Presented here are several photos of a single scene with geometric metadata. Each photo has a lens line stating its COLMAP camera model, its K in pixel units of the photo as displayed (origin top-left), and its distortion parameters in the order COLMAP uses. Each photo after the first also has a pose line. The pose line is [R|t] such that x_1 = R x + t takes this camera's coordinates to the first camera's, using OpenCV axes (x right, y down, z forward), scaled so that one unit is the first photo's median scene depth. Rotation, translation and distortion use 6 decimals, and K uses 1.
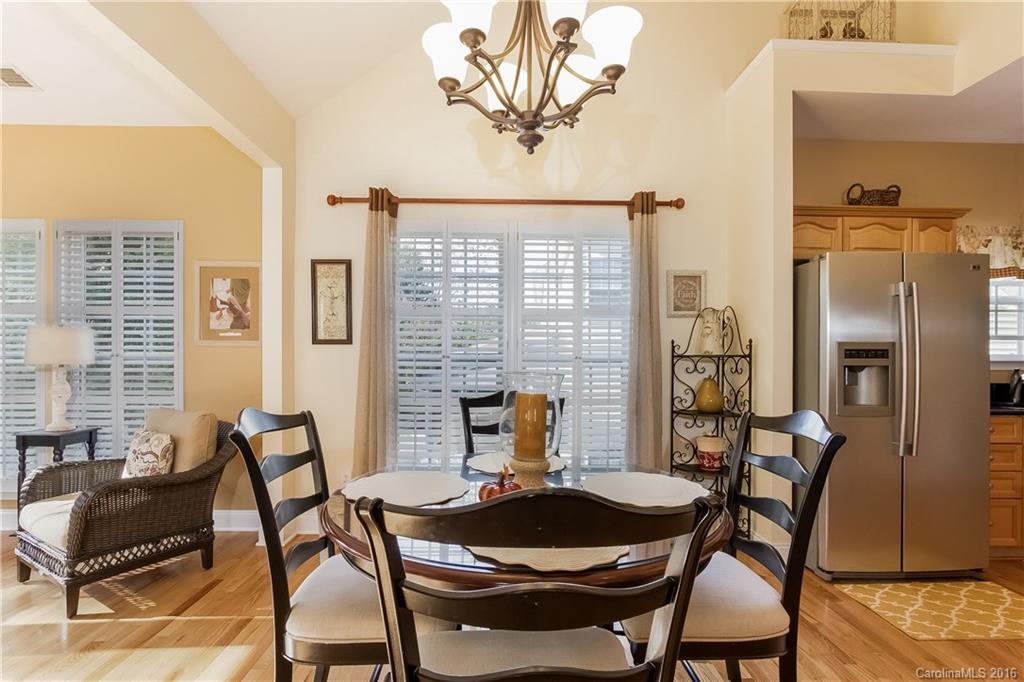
lens RADIAL K [[484.1, 0, 506.7], [0, 484.1, 350.3], [0, 0, 1]] dist [-0.000808, -0.000196]
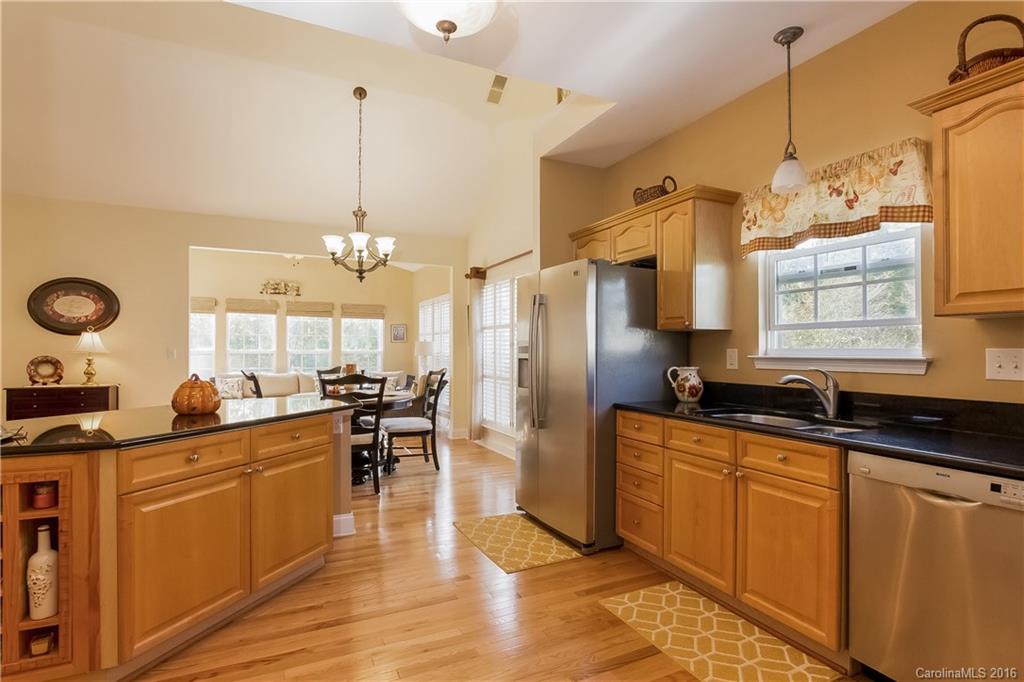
lens RADIAL K [[484.1, 0, 506.7], [0, 484.1, 350.3], [0, 0, 1]] dist [-0.000808, -0.000196]
pose [[0.390546, 0.002536, -0.920580, 1.703272], [0.002944, 0.999988, 0.004004, 0.001429], [0.920579, -0.004274, 0.390534, 0.358357]]
